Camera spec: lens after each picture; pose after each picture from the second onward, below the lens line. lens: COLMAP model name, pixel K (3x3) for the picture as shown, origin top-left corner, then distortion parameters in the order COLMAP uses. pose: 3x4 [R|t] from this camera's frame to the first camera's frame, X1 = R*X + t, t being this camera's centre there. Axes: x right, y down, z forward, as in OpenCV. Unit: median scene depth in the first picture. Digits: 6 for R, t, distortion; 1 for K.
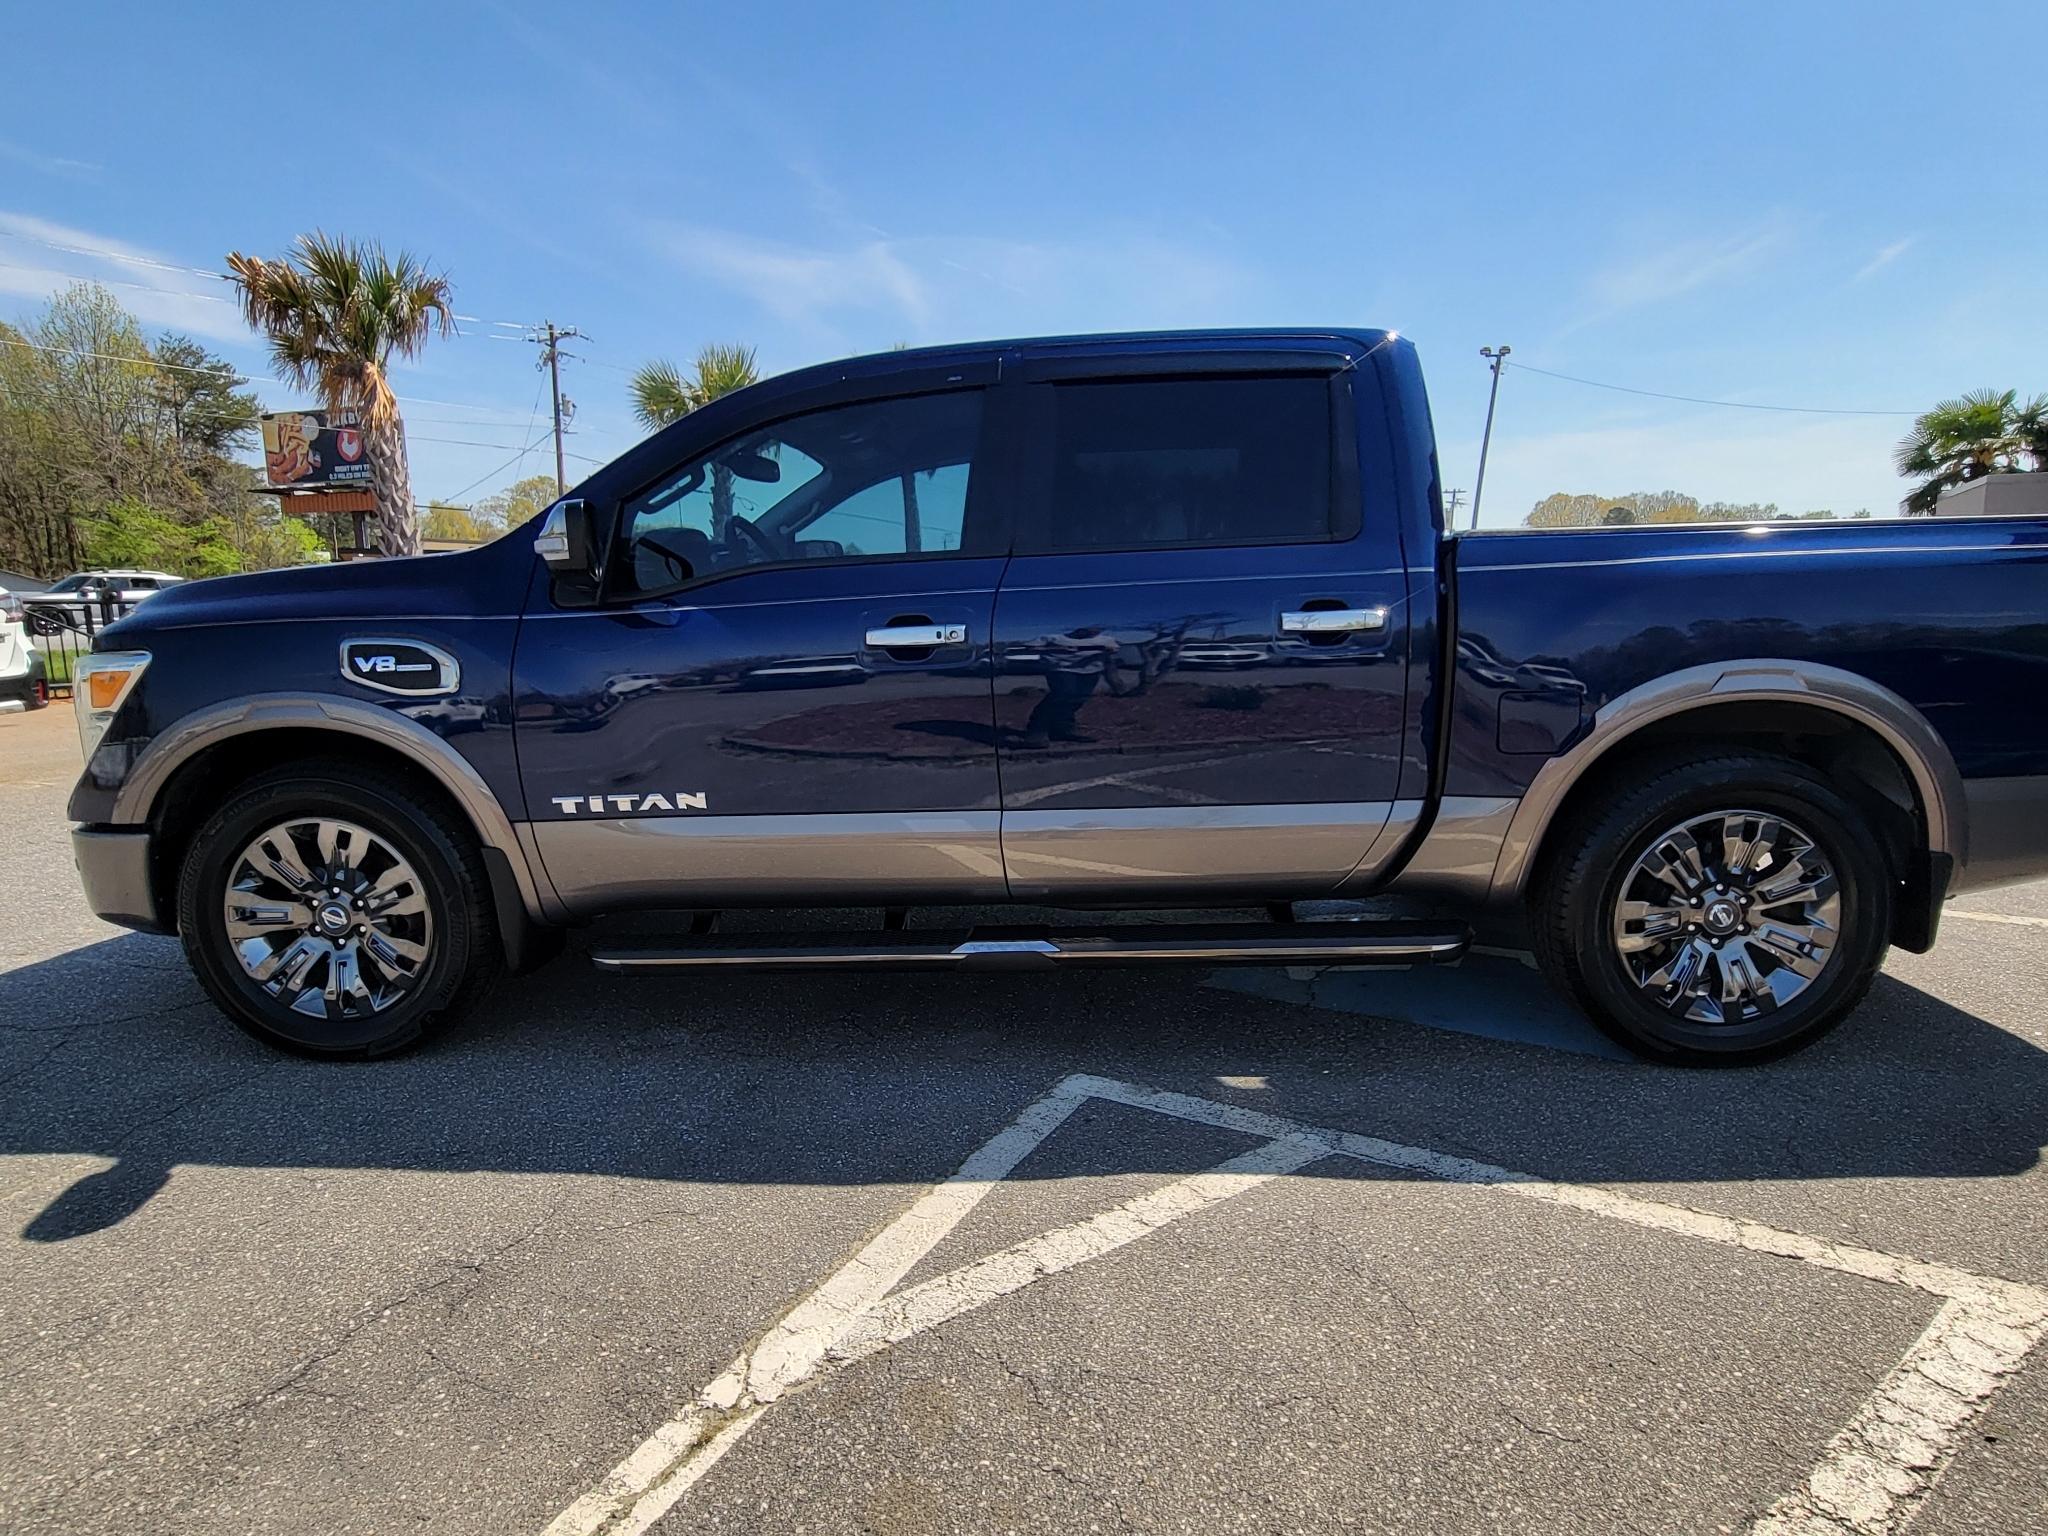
lens RADIAL K [[1079.8, 0, 1035.8], [0, 1079.8, 764.2], [0, 0, 1]] dist [-0.001923, -0.000369]
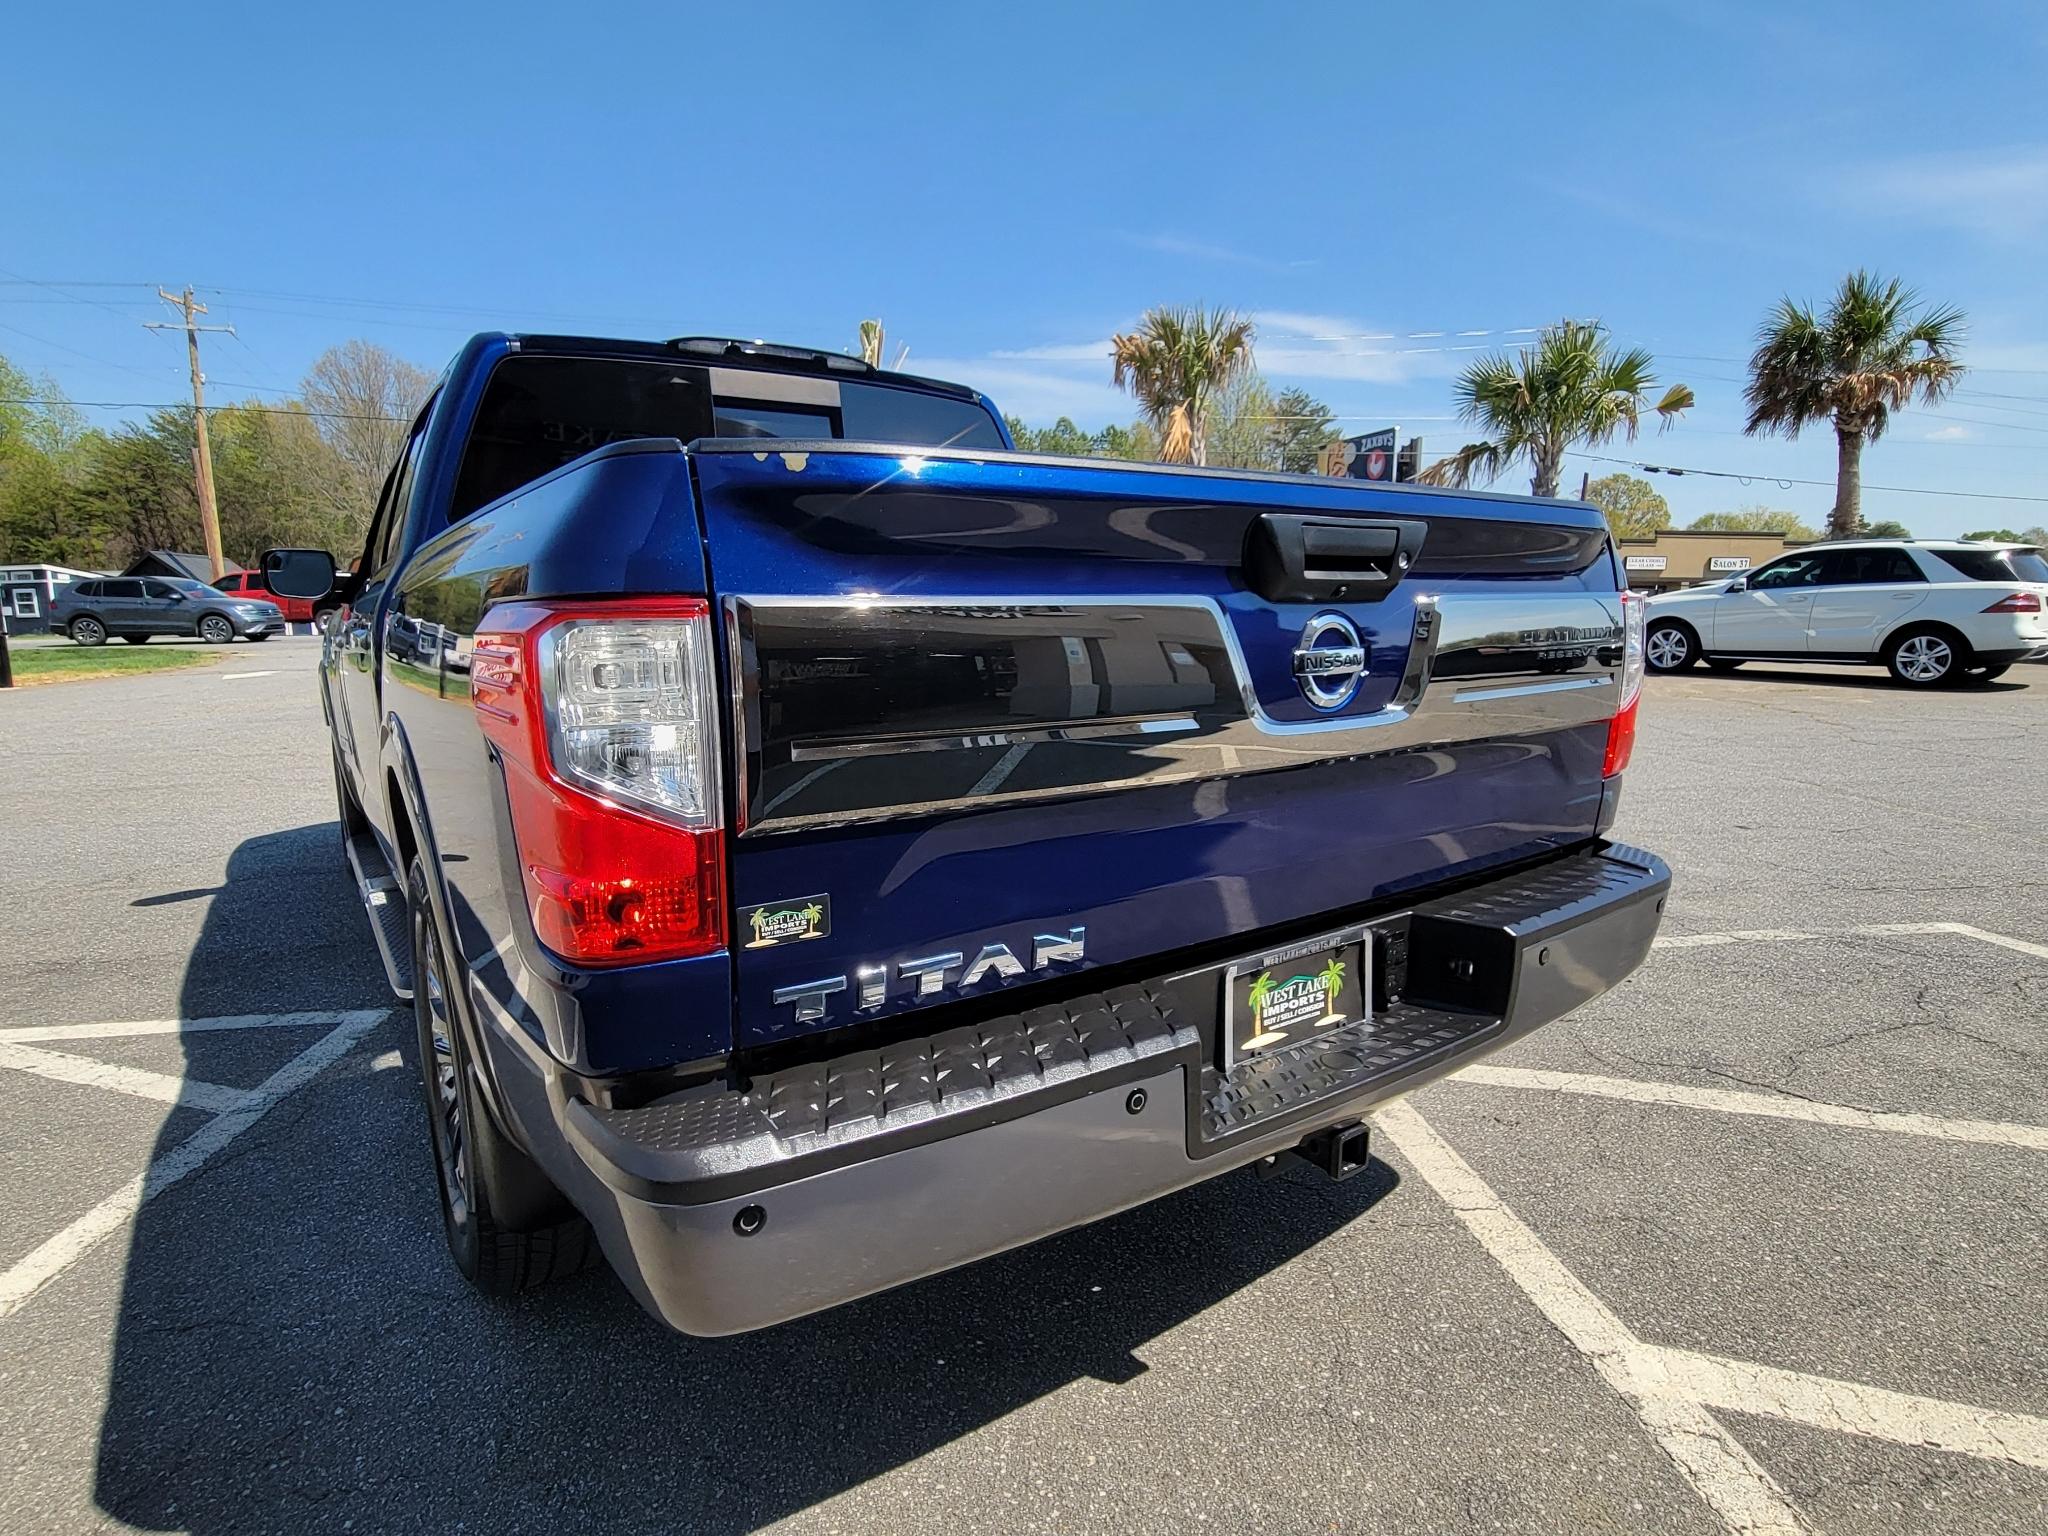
lens RADIAL K [[1075.2, 0, 1036.8], [0, 1075.2, 774.6], [0, 0, 1]] dist [-0.000652, -0.001886]
pose [[0.599509, 0.132231, -0.789370, 1.437840], [-0.126141, 0.989542, 0.069961, -0.152921], [0.790366, 0.057630, 0.609919, 0.863310]]
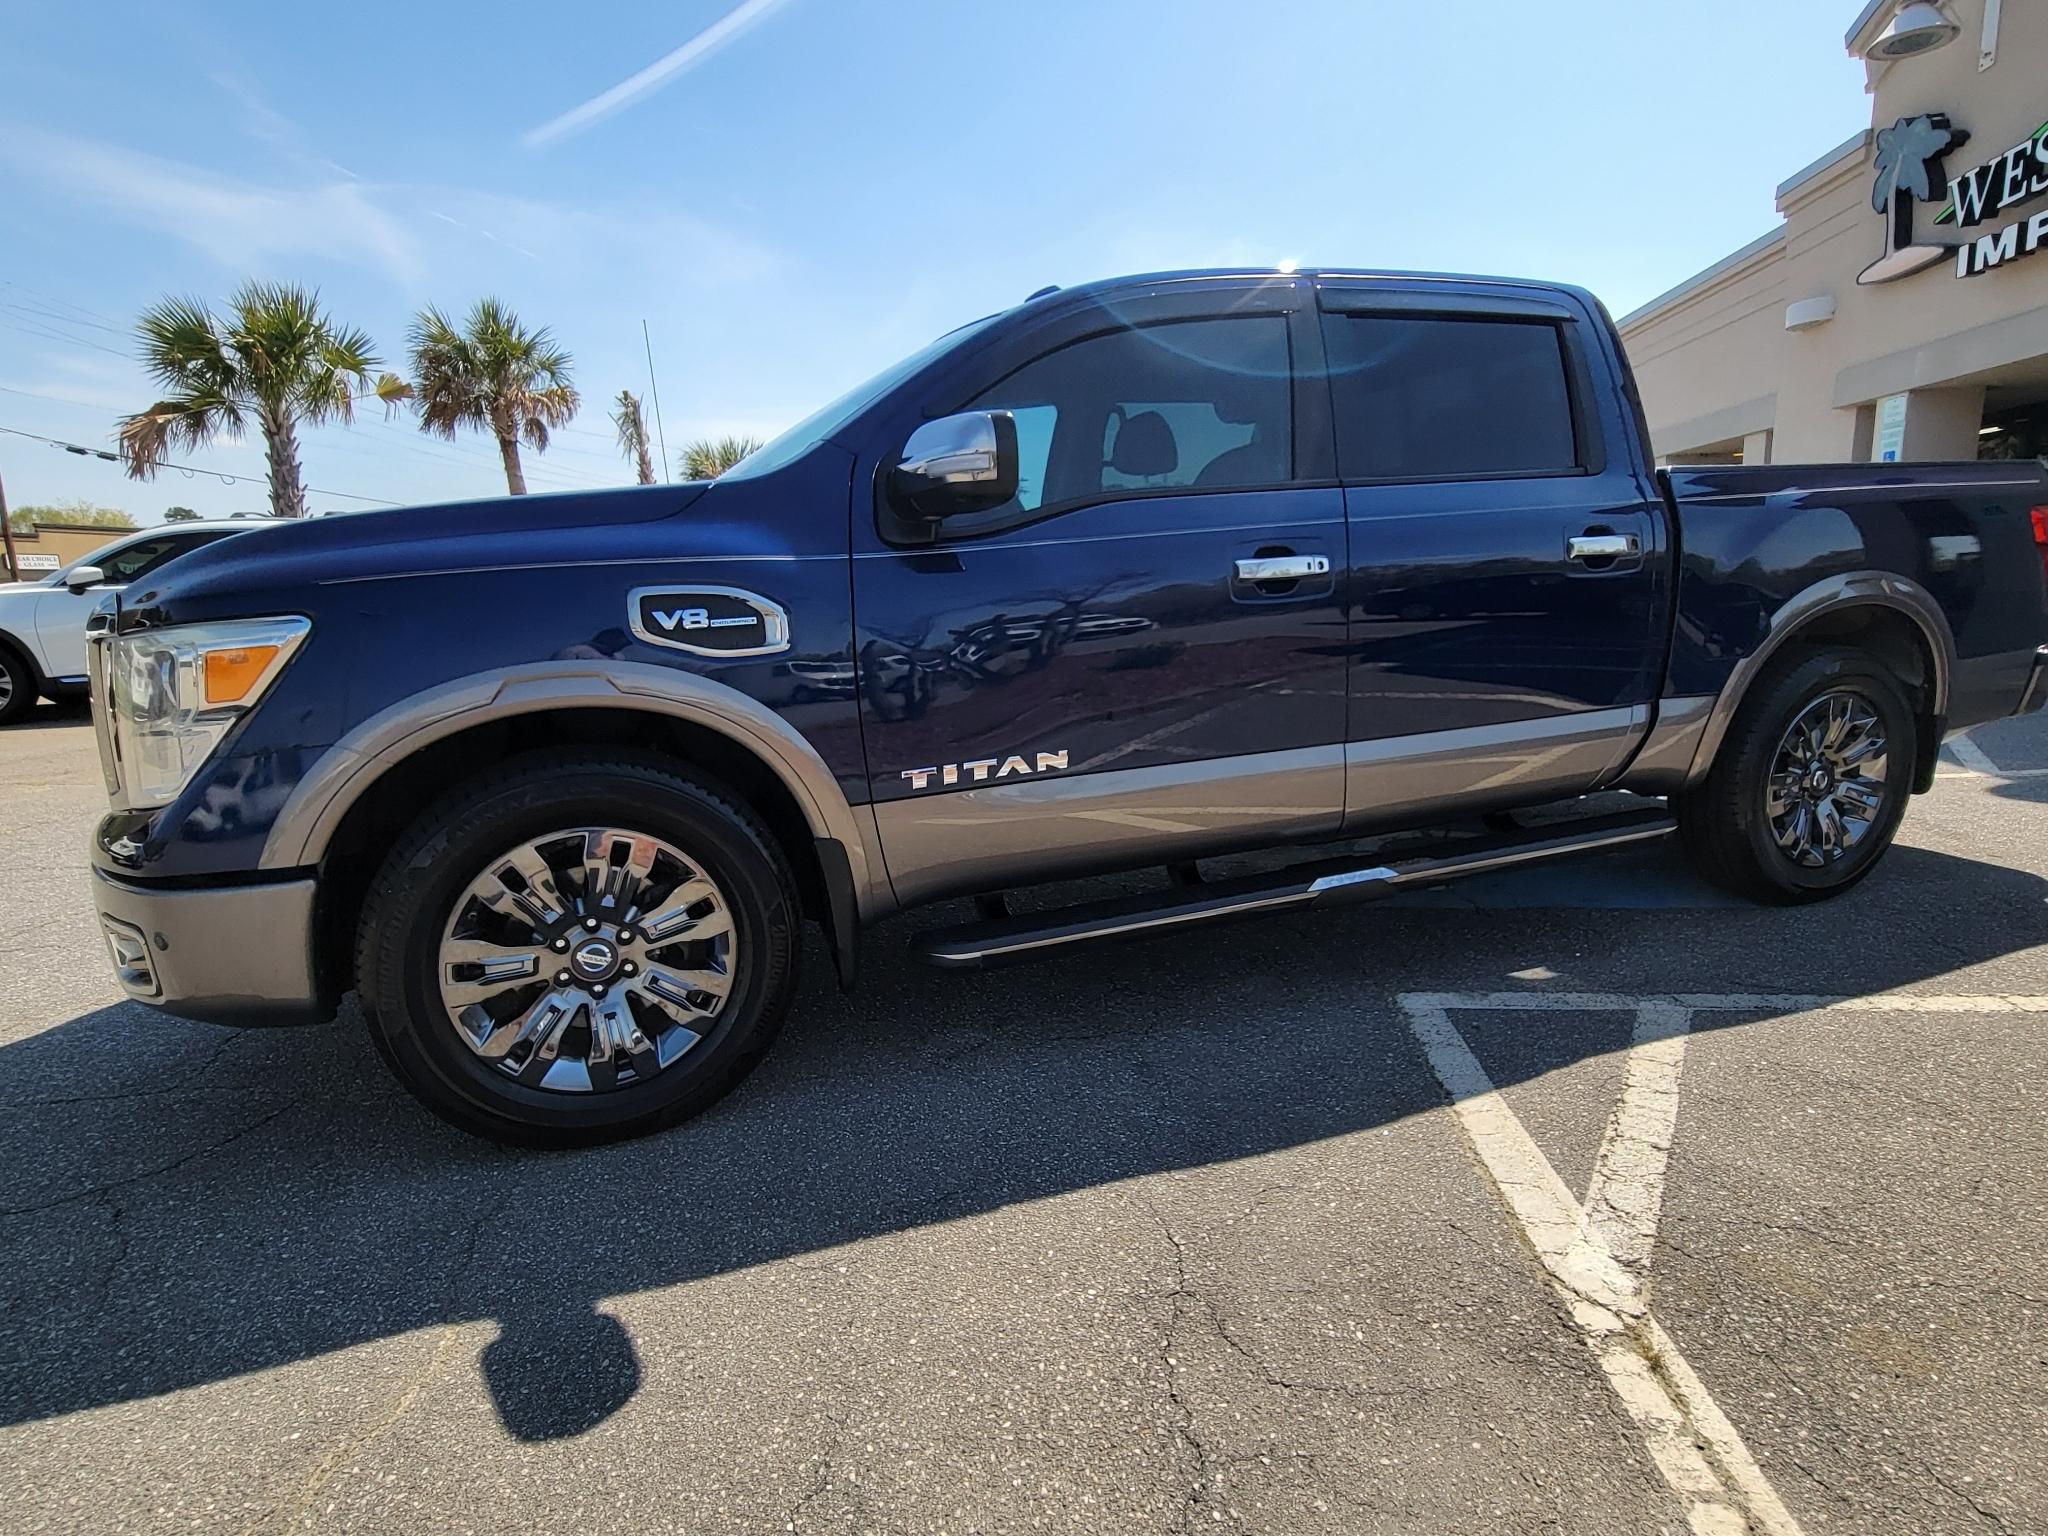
lens RADIAL K [[1076.2, 0, 1032.5], [0, 1076.2, 775.8], [0, 0, 1]] dist [-0.001397, -0.000869]
pose [[0.924343, -0.093490, 0.369933, -0.675729], [0.085683, 0.995616, 0.037518, 0.011955], [-0.371819, -0.002983, 0.928301, 0.187500]]
